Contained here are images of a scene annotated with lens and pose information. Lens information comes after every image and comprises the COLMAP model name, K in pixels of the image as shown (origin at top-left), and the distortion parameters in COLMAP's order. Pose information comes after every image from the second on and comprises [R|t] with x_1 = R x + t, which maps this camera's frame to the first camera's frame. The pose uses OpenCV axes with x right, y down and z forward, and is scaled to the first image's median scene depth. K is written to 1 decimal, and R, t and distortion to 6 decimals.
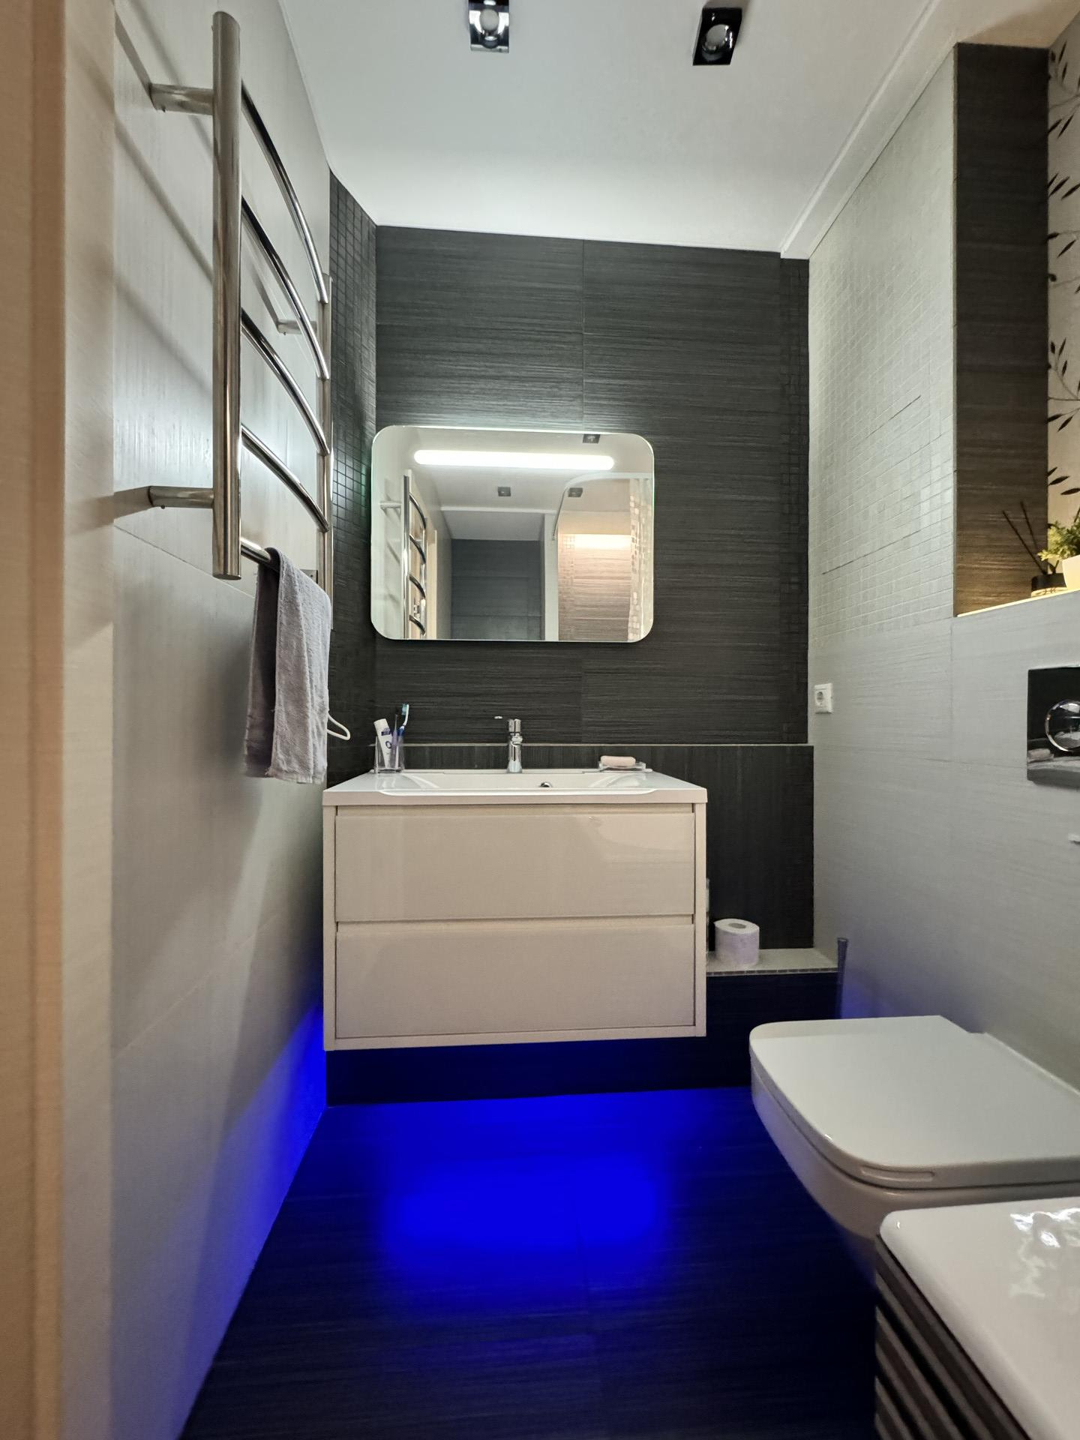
lens RADIAL K [[574.1, 0, 538.9], [0, 574.1, 719.7], [0, 0, 1]] dist [-0.004252, 0.000924]
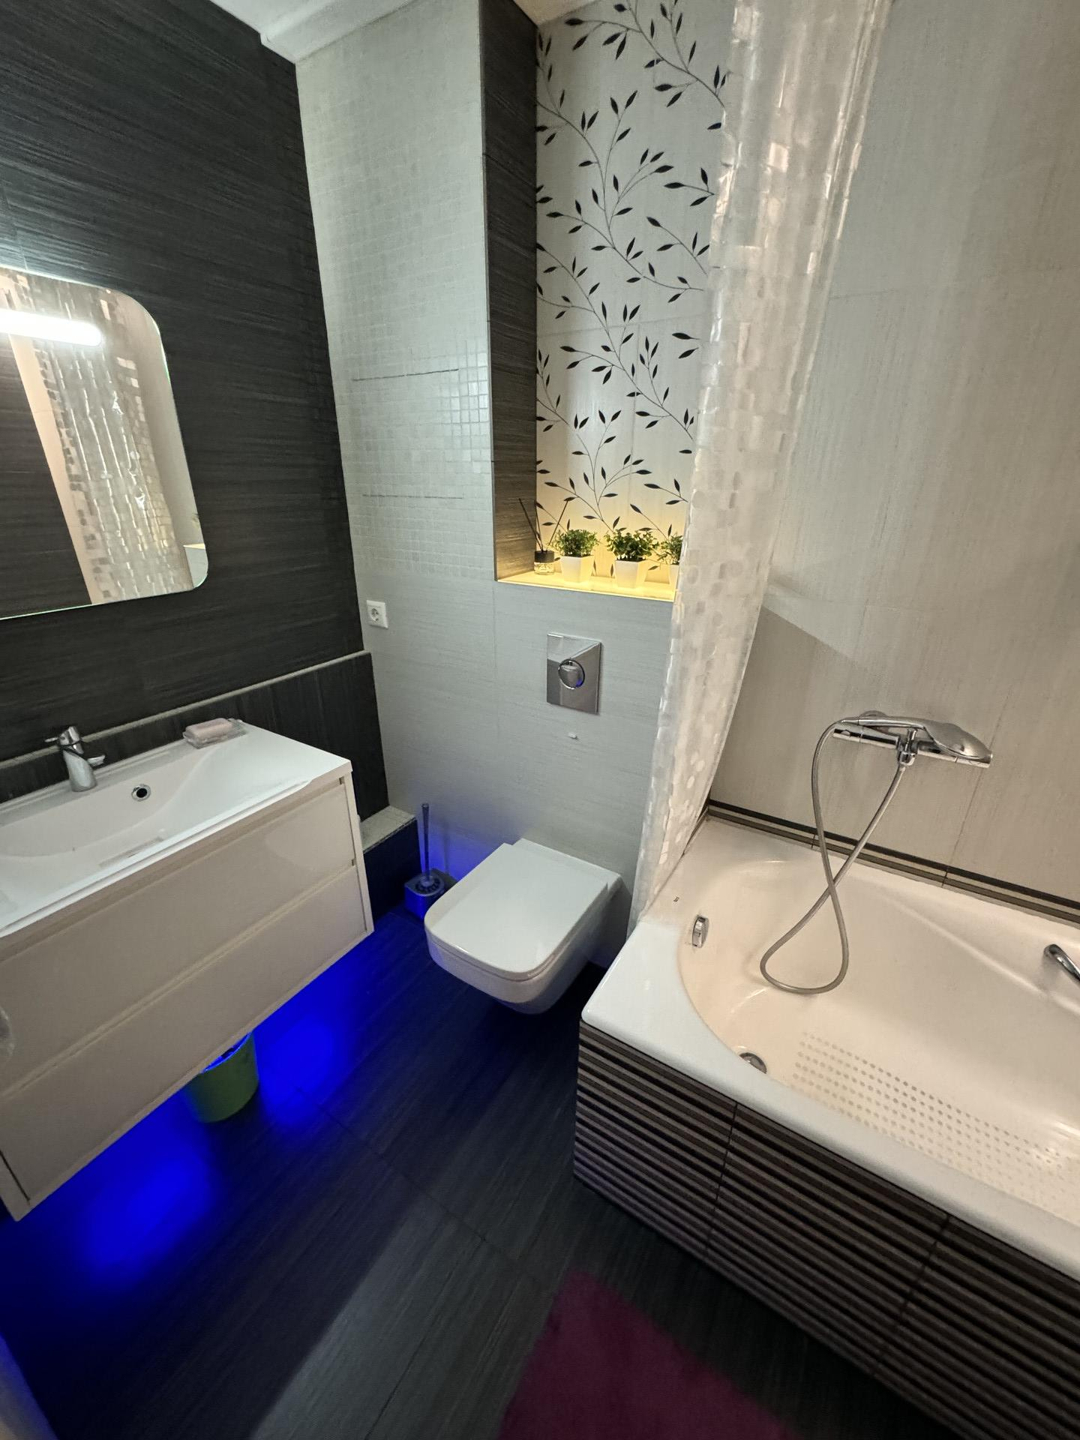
lens RADIAL K [[574.1, 0, 540.5], [0, 574.1, 724.1], [0, 0, 1]] dist [-0.004252, 0.000924]
pose [[0.590747, -0.322811, 0.739467, -0.254369], [0.001922, 0.917039, 0.398793, -0.338485], [-0.806854, -0.234164, 0.542359, 0.095871]]
